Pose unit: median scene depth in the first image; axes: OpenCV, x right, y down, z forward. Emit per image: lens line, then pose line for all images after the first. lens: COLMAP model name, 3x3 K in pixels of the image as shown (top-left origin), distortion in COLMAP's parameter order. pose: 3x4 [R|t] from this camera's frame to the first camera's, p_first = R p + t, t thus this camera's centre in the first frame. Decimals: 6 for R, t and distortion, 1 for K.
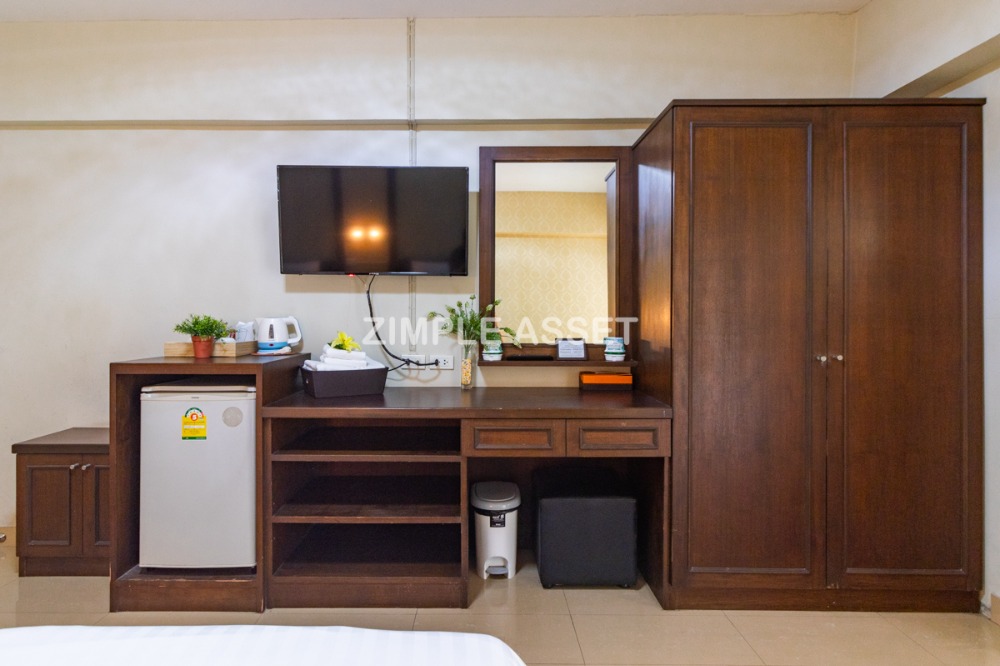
lens RADIAL K [[540.6, 0, 475.5], [0, 540.6, 319.3], [0, 0, 1]] dist [0.005752, 0.002355]
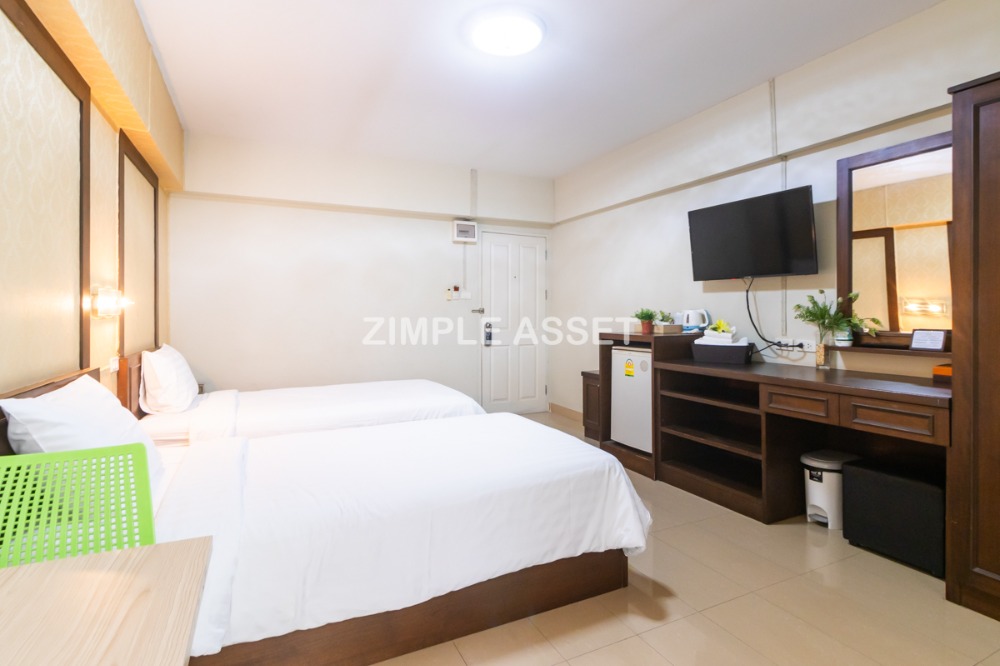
lens RADIAL K [[504.8, 0, 505.6], [0, 504.8, 320.1], [0, 0, 1]] dist [0.003709, 0.000208]
pose [[0.453683, 0.012690, -0.891073, 0.728963], [-0.000876, 0.999904, 0.013794, 0.007526], [0.891163, -0.005477, 0.453650, -0.133390]]
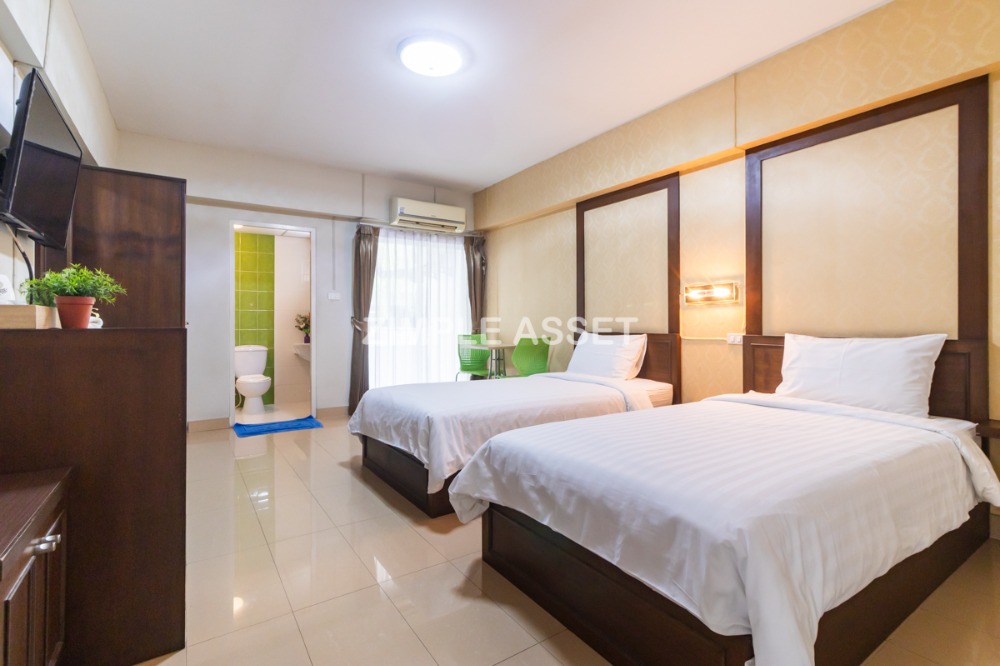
lens RADIAL K [[467.3, 0, 491.9], [0, 467.3, 335.3], [0, 0, 1]] dist [0.008929, 0.001055]
pose [[-0.552768, -0.020750, 0.833077, -1.326680], [0.007135, 0.999535, 0.029631, 0.064612], [-0.833304, 0.022324, -0.552364, 0.908598]]
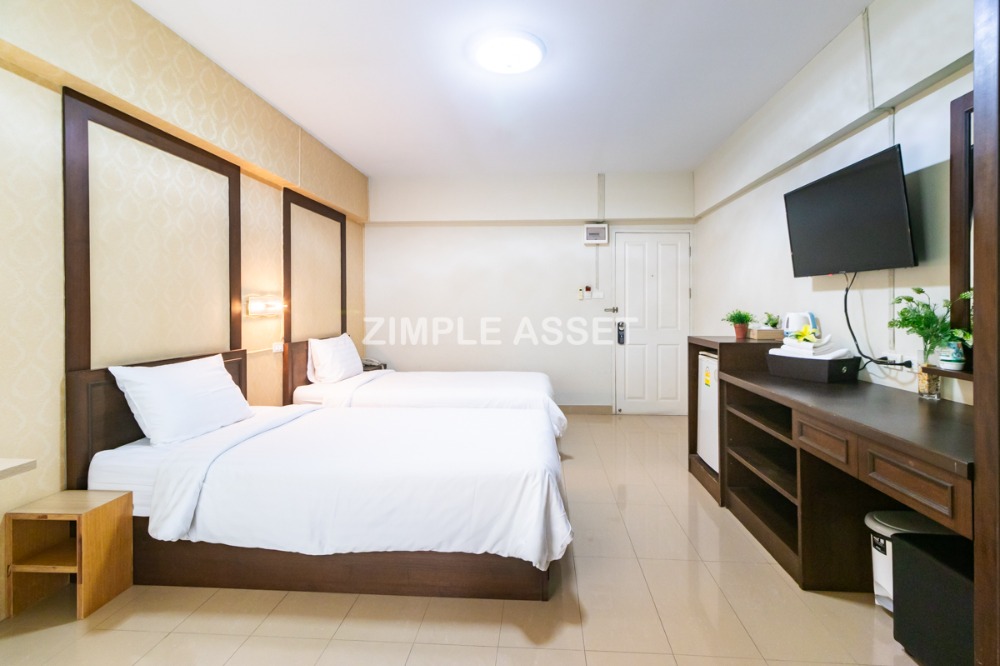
lens RADIAL K [[467.3, 0, 516.9], [0, 467.3, 314.9], [0, 0, 1]] dist [0.008929, 0.001055]
pose [[-0.050698, 0.016742, -0.998574, 0.832550], [-0.004335, 0.999846, 0.016984, -0.013789], [0.998705, 0.005190, -0.050618, 0.442256]]
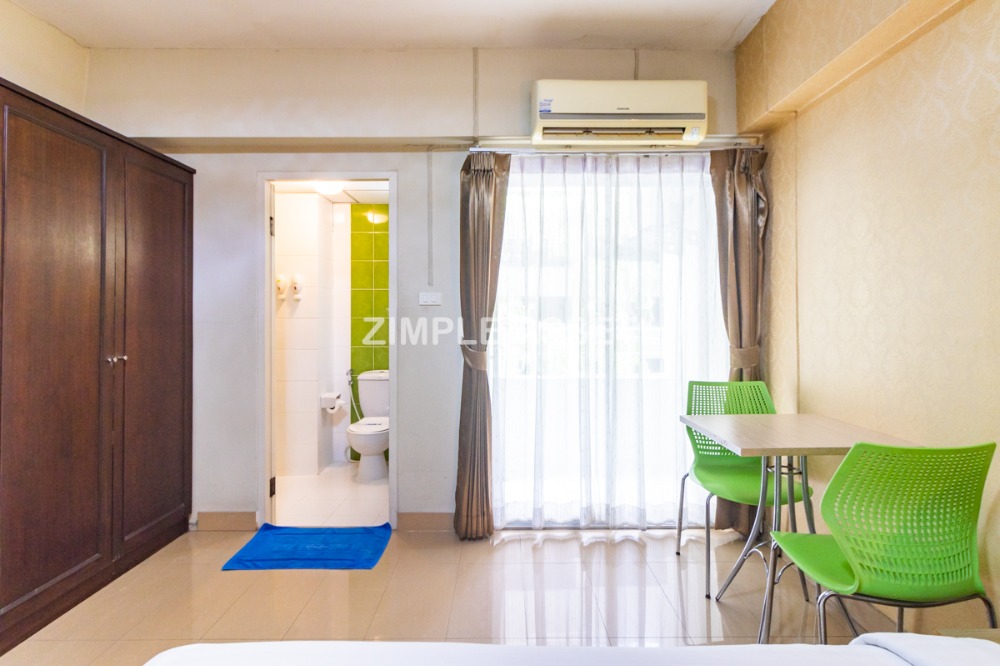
lens RADIAL K [[540.6, 0, 507.9], [0, 540.6, 316.4], [0, 0, 1]] dist [0.005752, 0.002355]
pose [[-0.010315, -0.001101, 0.999946, -0.439953], [0.005924, 0.999982, 0.001162, -0.012816], [-0.999929, 0.005936, -0.010308, 0.164007]]
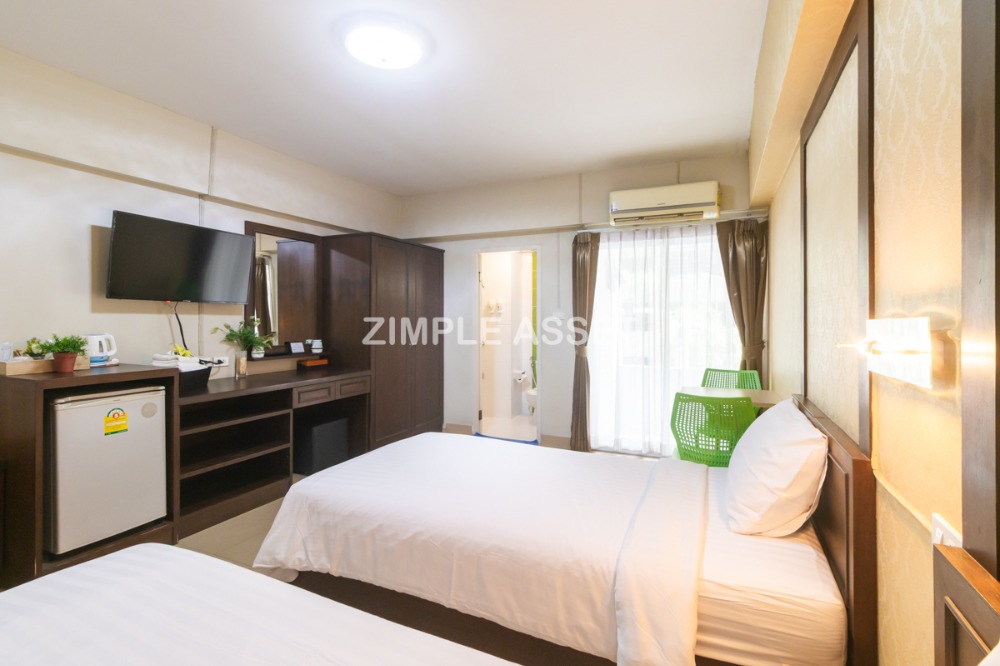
lens RADIAL K [[467.3, 0, 498.6], [0, 467.3, 328.1], [0, 0, 1]] dist [0.008929, 0.001055]
pose [[0.415922, -0.018016, 0.909222, -1.028824], [0.001924, 0.999819, 0.018931, -0.039471], [-0.909398, -0.006125, 0.415881, -0.244146]]
